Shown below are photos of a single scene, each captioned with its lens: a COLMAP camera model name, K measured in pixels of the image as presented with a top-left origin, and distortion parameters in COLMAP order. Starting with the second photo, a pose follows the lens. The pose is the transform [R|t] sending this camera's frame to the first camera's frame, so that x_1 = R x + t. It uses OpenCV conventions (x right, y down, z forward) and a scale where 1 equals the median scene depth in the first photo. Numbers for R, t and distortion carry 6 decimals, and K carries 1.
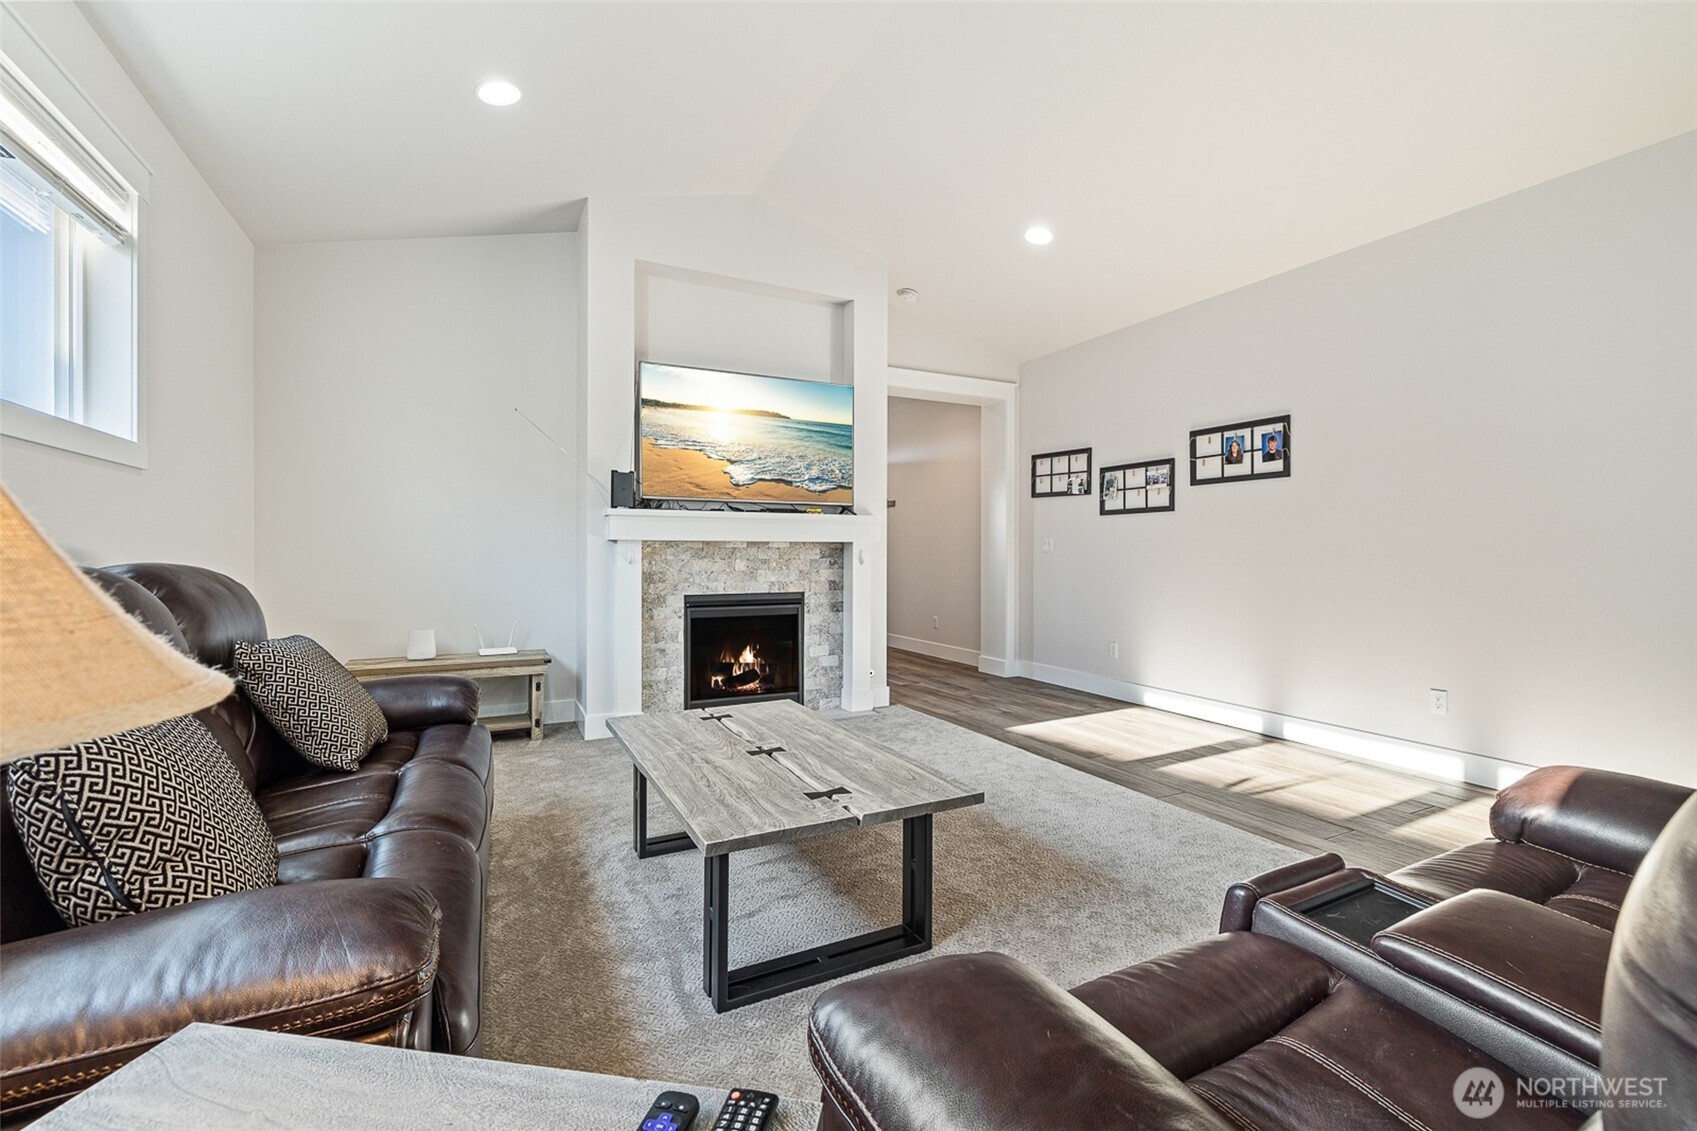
lens RADIAL K [[715.9, 0, 847.3], [0, 715.9, 557.0], [0, 0, 1]] dist [-0.001123, 0.000259]
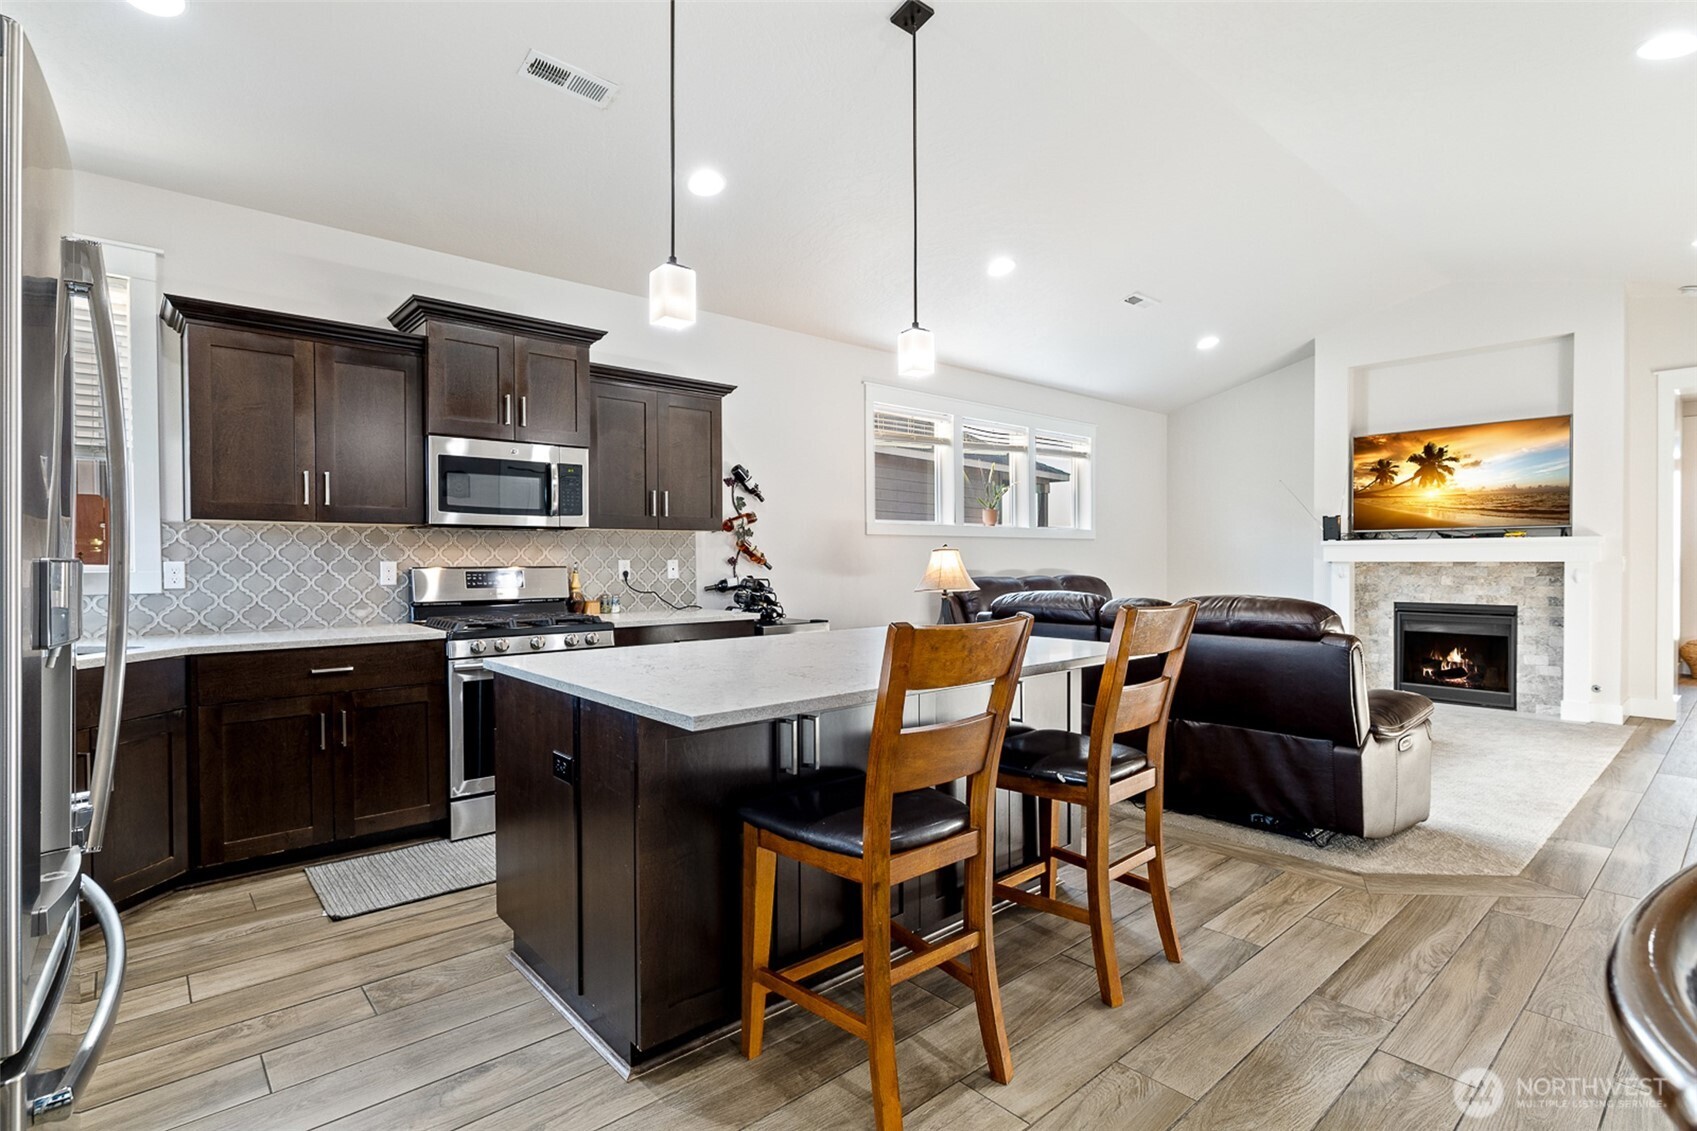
lens RADIAL K [[822.3, 0, 845.7], [0, 822.3, 573.6], [0, 0, 1]] dist [-0.001029, -0.000043]
pose [[0.246347, 0.014836, -0.969068, 1.016884], [-0.000048, 0.999883, 0.015295, -0.023896], [0.969182, -0.003722, 0.246319, -0.376219]]
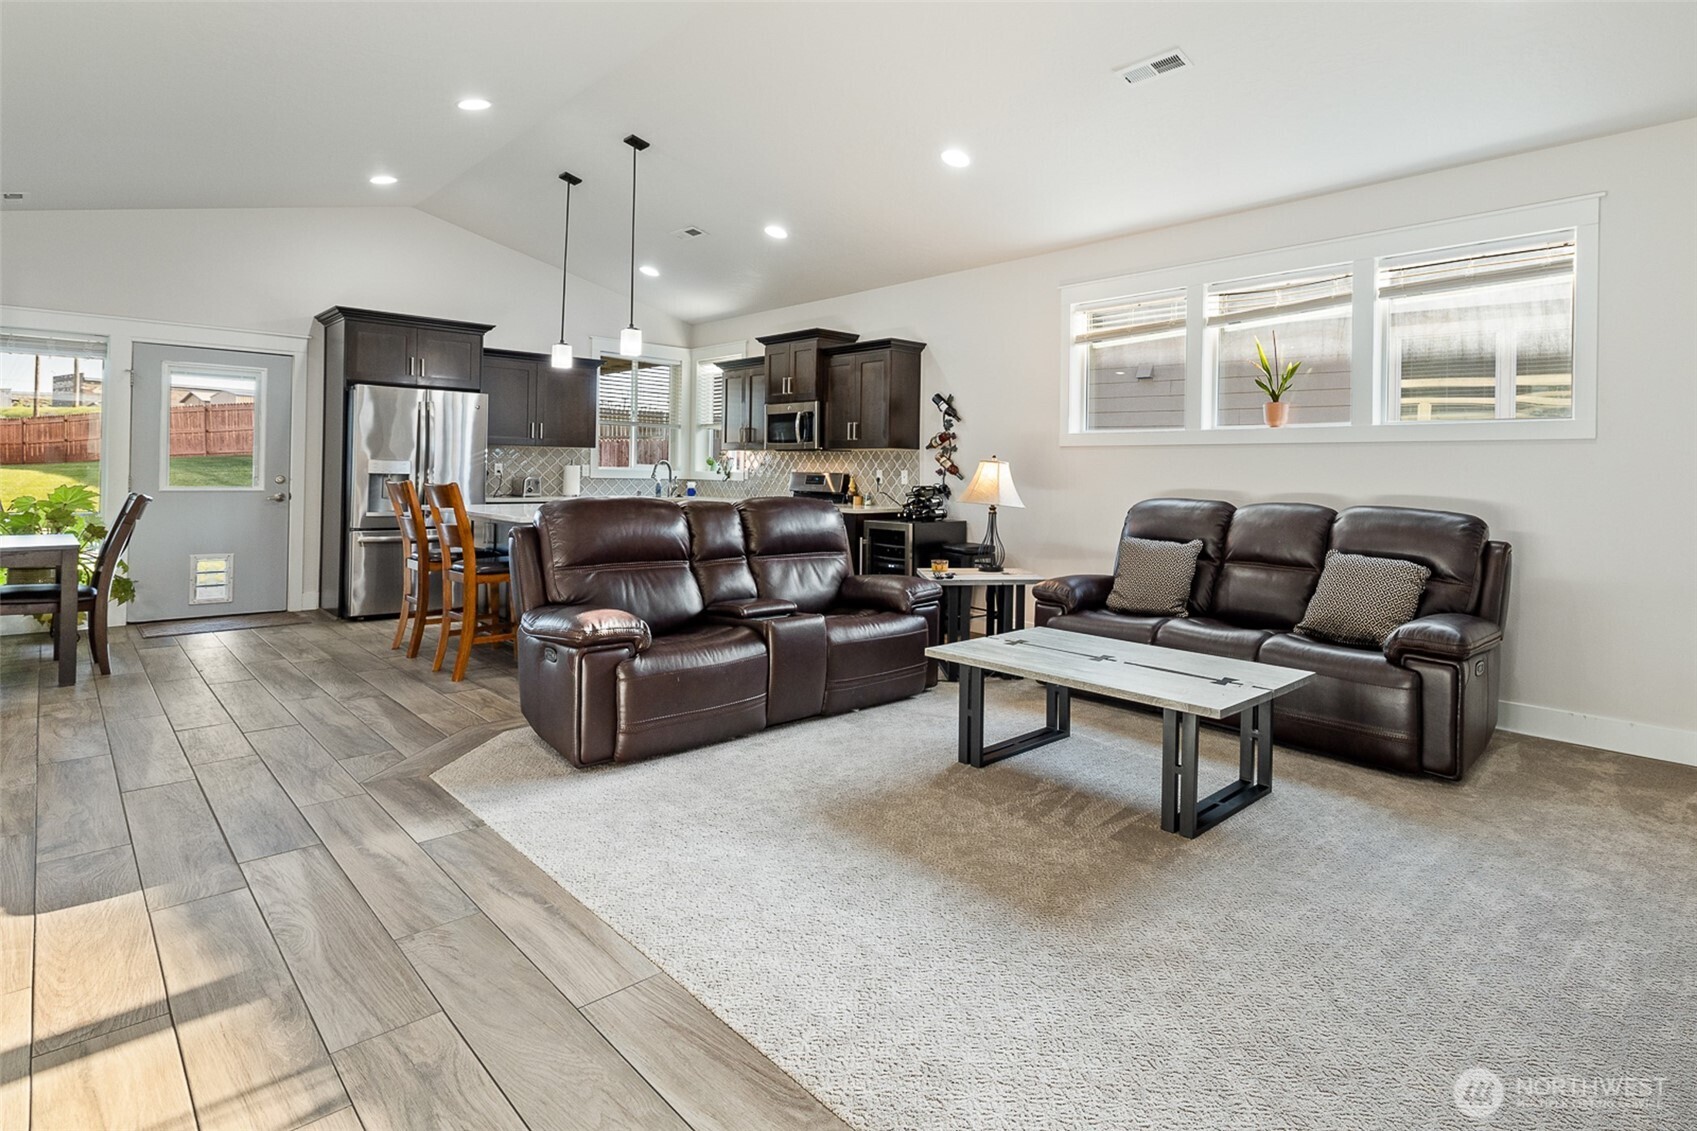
lens RADIAL K [[874.4, 0, 977.6], [0, 874.4, 468.7], [0, 0, 1]] dist [0.001287, -0.000365]
pose [[-0.940571, -0.021908, -0.338890, 0.311459], [-0.021563, 0.999756, -0.004785, -0.023944], [0.338912, 0.002807, -0.940814, 1.186856]]
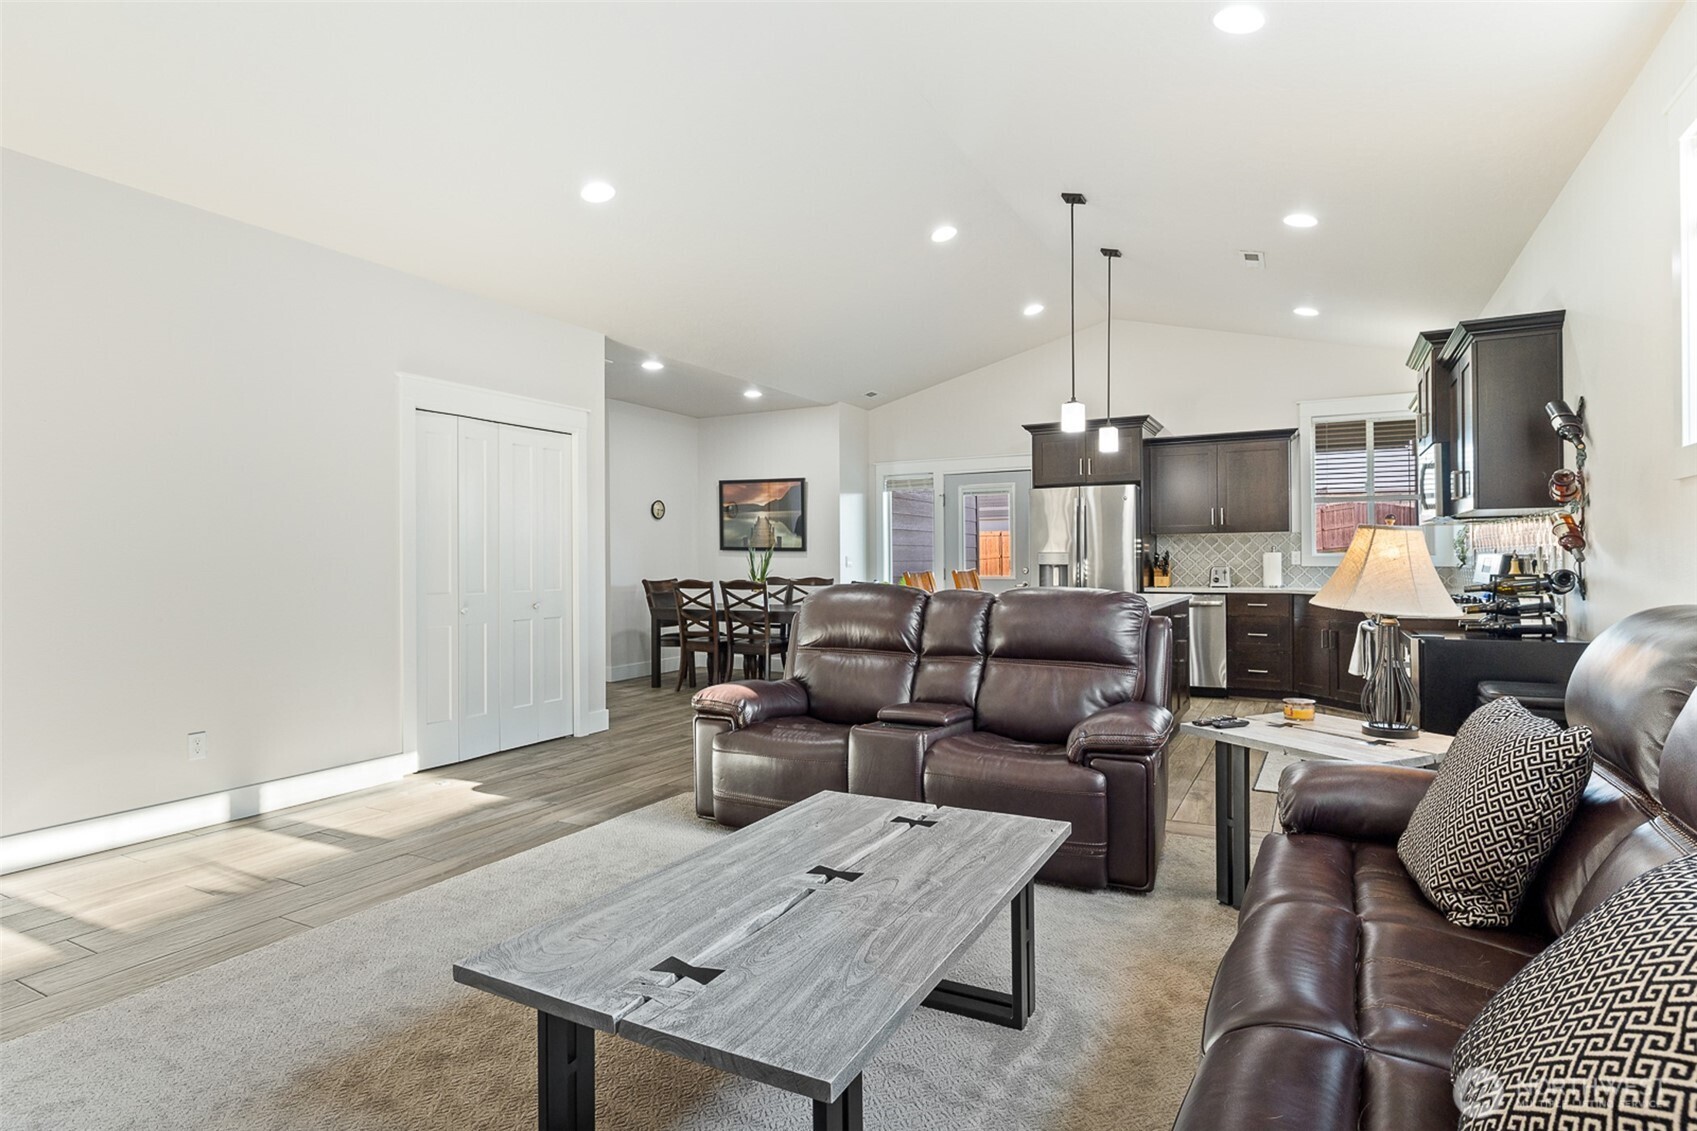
lens RADIAL K [[884.2, 0, 852.5], [0, 884.2, 553.9], [0, 0, 1]] dist [-0.004399, 0.000092]
pose [[-0.571047, 0.005924, 0.820896, -0.424257], [0.007845, 0.999968, -0.001759, -0.021565], [-0.820880, 0.005436, -0.571075, 0.747163]]
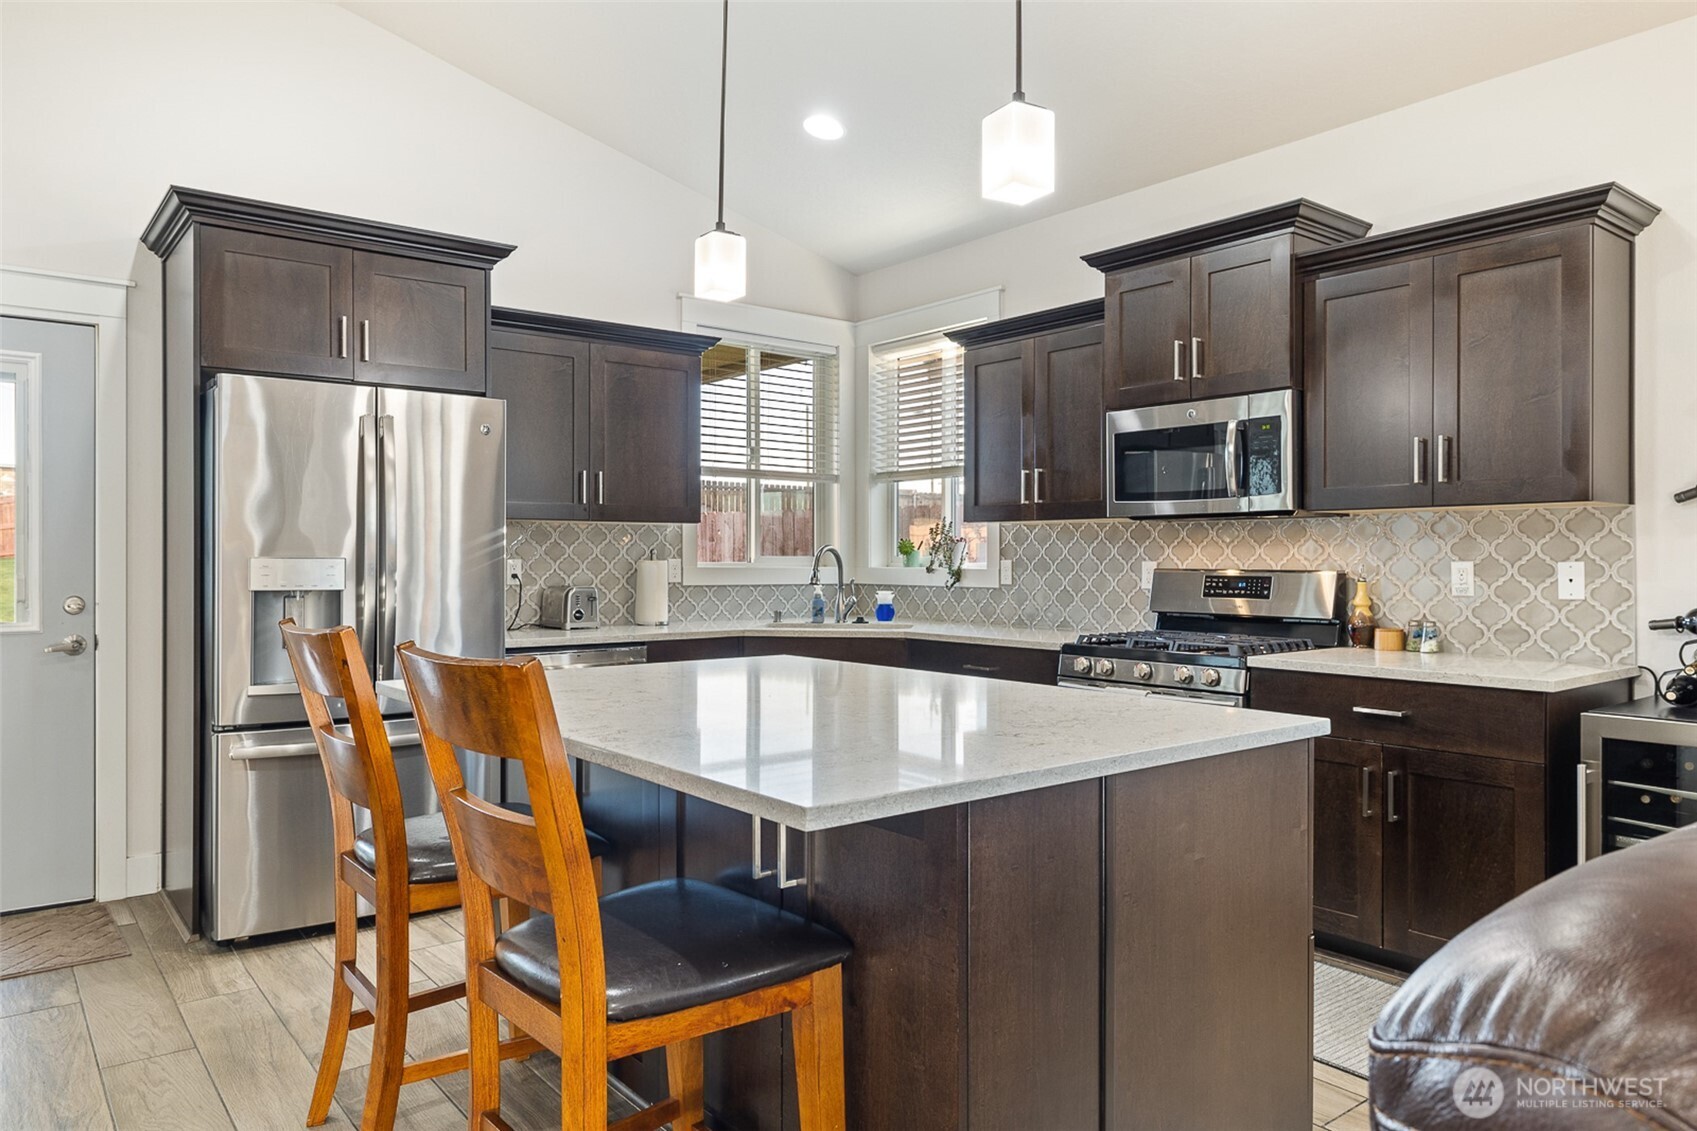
lens RADIAL K [[1124.7, 0, 848.1], [0, 1124.7, 562.2], [0, 0, 1]] dist [-0.000792, -0.002140]
pose [[-0.980607, -0.003559, -0.195954, 0.521781], [-0.004953, 0.999966, 0.006623, -0.028079], [0.195924, 0.007465, -0.980591, 0.309475]]
